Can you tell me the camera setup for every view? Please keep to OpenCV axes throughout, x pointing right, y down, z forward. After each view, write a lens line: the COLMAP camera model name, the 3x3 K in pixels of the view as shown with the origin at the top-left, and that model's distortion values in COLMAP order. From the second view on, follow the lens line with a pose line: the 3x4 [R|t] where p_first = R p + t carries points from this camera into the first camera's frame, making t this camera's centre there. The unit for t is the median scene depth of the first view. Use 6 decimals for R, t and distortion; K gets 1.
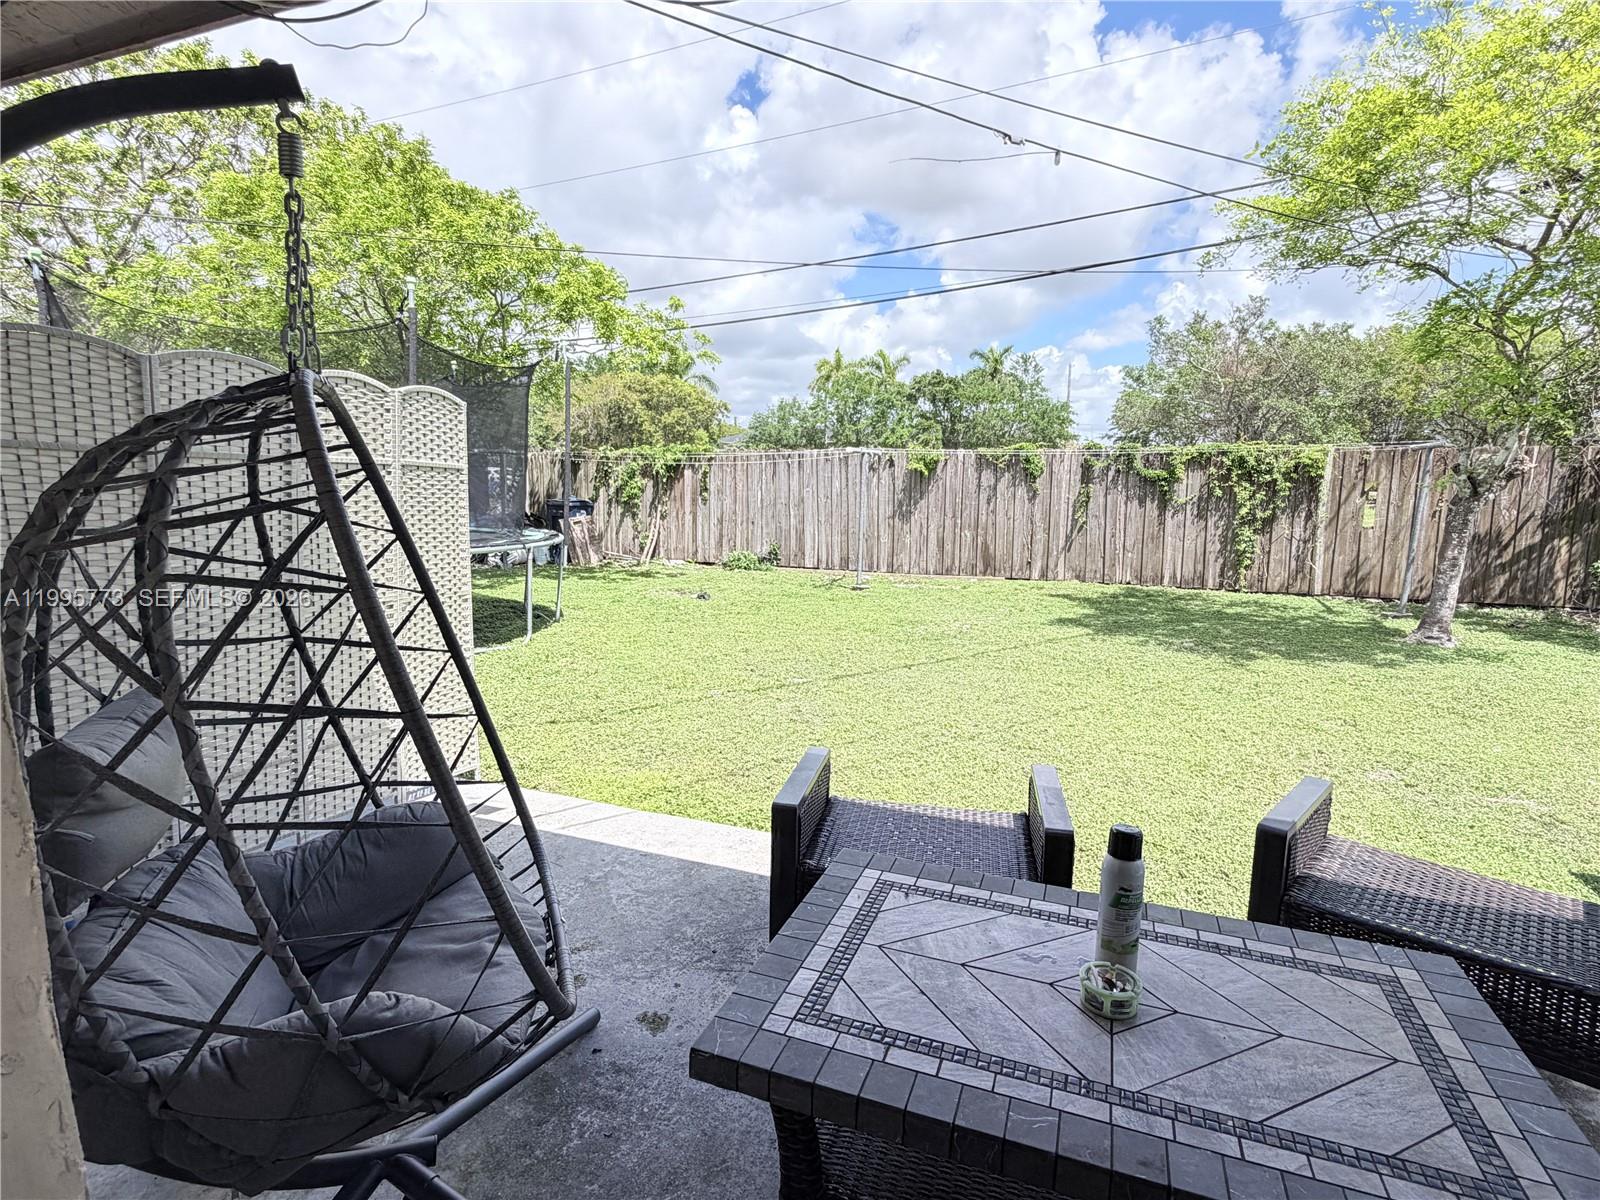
lens RADIAL K [[817.3, 0, 804.4], [0, 817.3, 601.6], [0, 0, 1]] dist [0.004667, -0.000564]
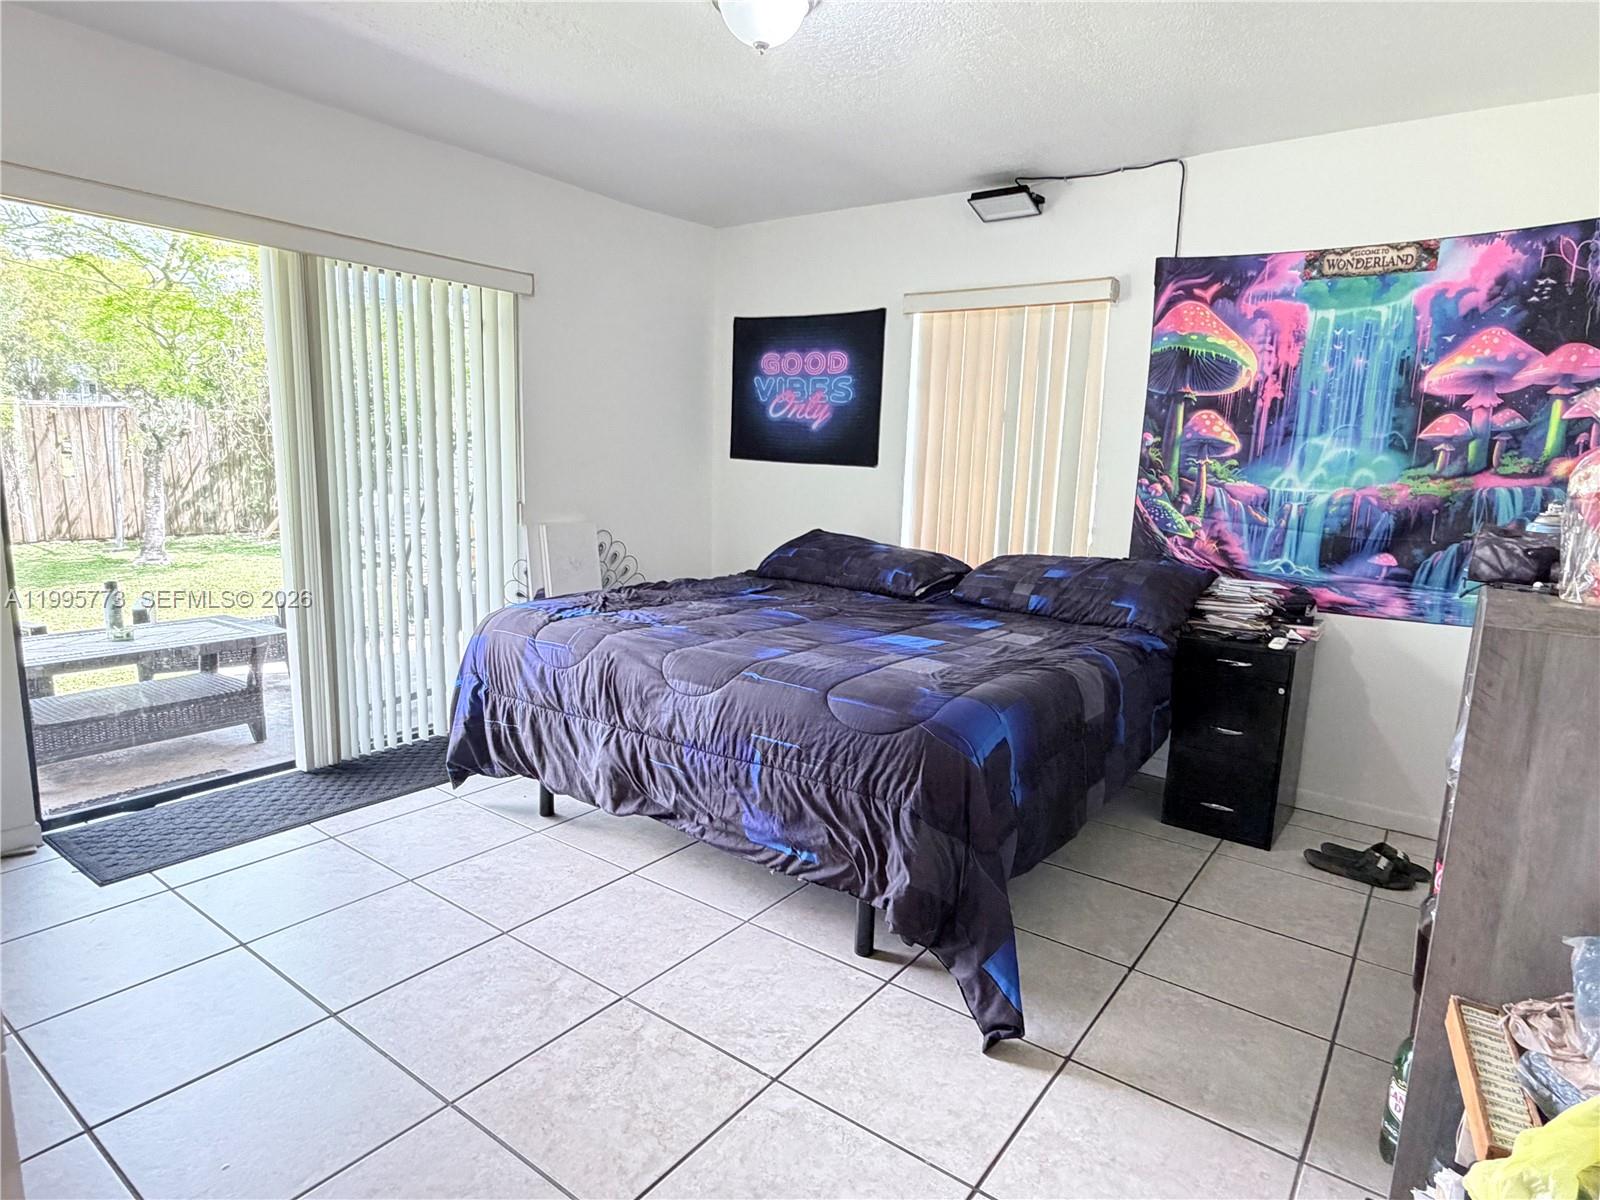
lens RADIAL K [[910.2, 0, 799.7], [0, 910.2, 600.3], [0, 0, 1]] dist [0.007572, -0.000530]
pose [[0.261230, -0.159682, 0.951977, -0.281320], [0.118665, 0.984054, 0.132500, 0.031046], [-0.957955, 0.078354, 0.276013, -0.297100]]
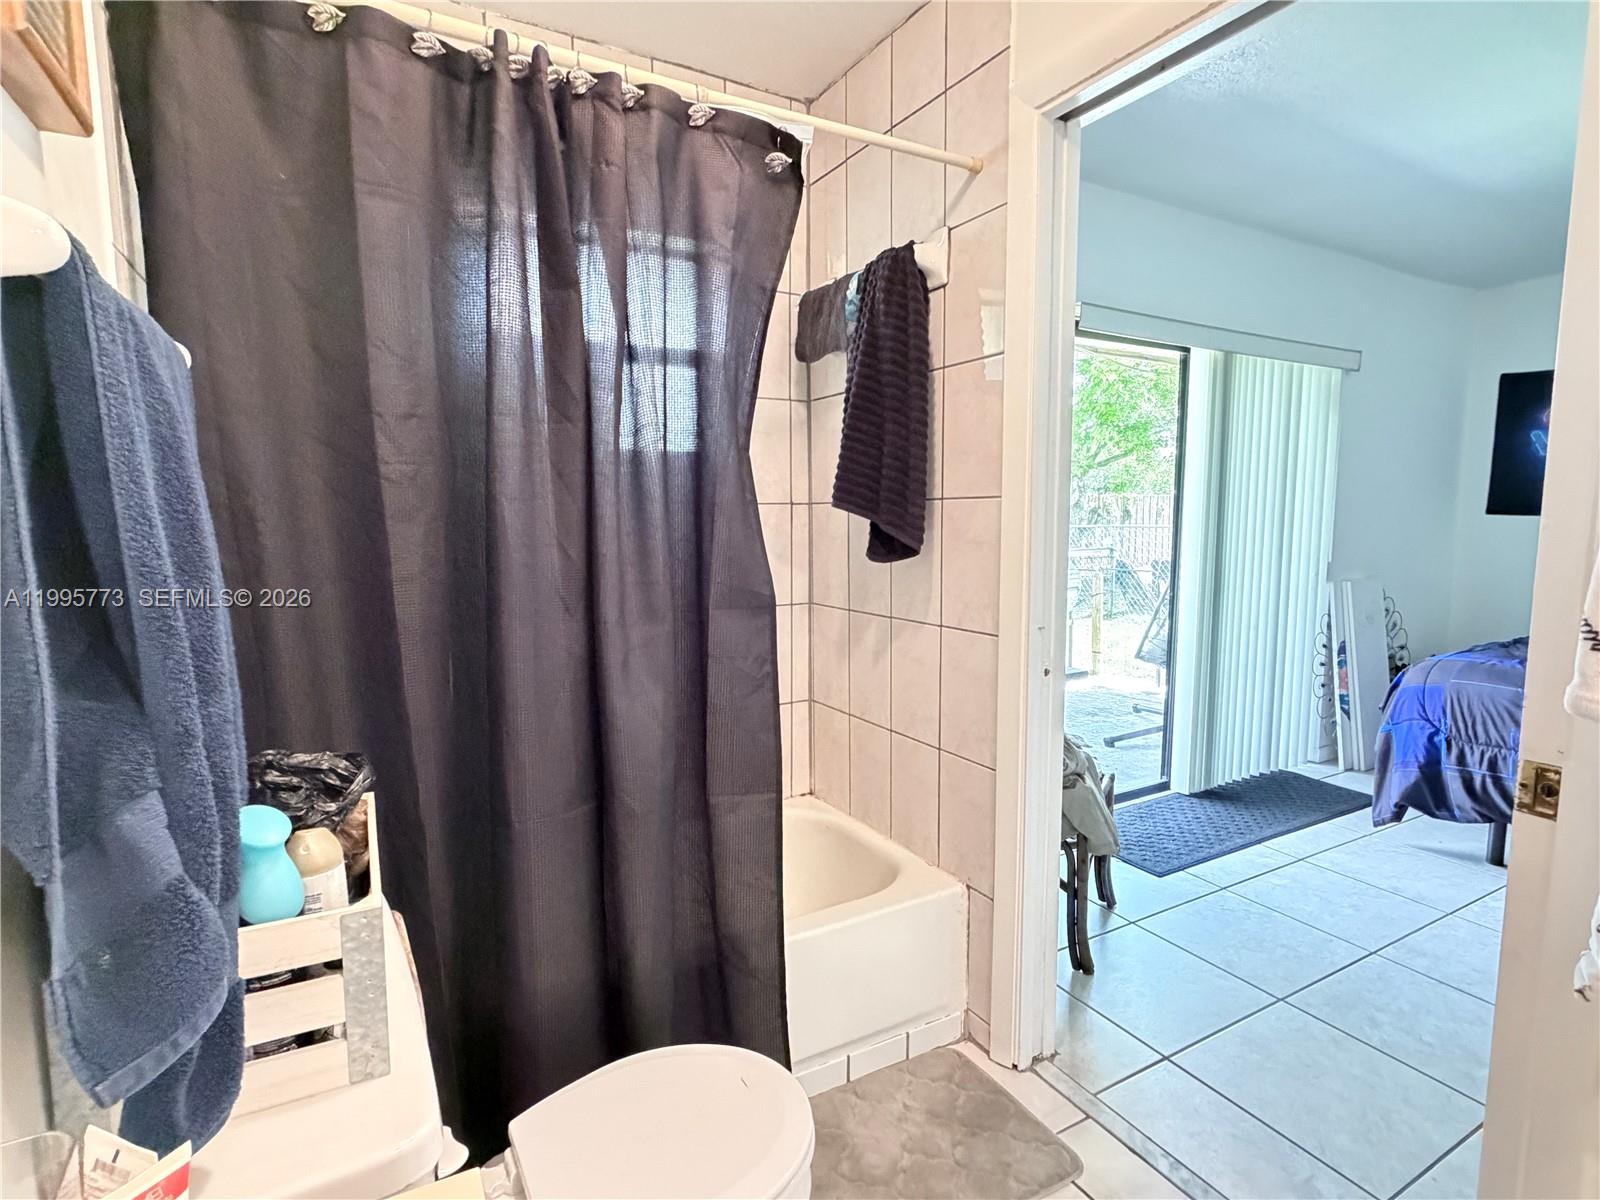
lens RADIAL K [[817.3, 0, 802.3], [0, 817.3, 597.1], [0, 0, 1]] dist [0.004667, -0.000564]
pose [[0.628933, -0.094678, 0.771673, -0.398190], [0.126588, 0.991783, 0.018512, 0.002086], [-0.767085, 0.086042, 0.635750, -0.101649]]
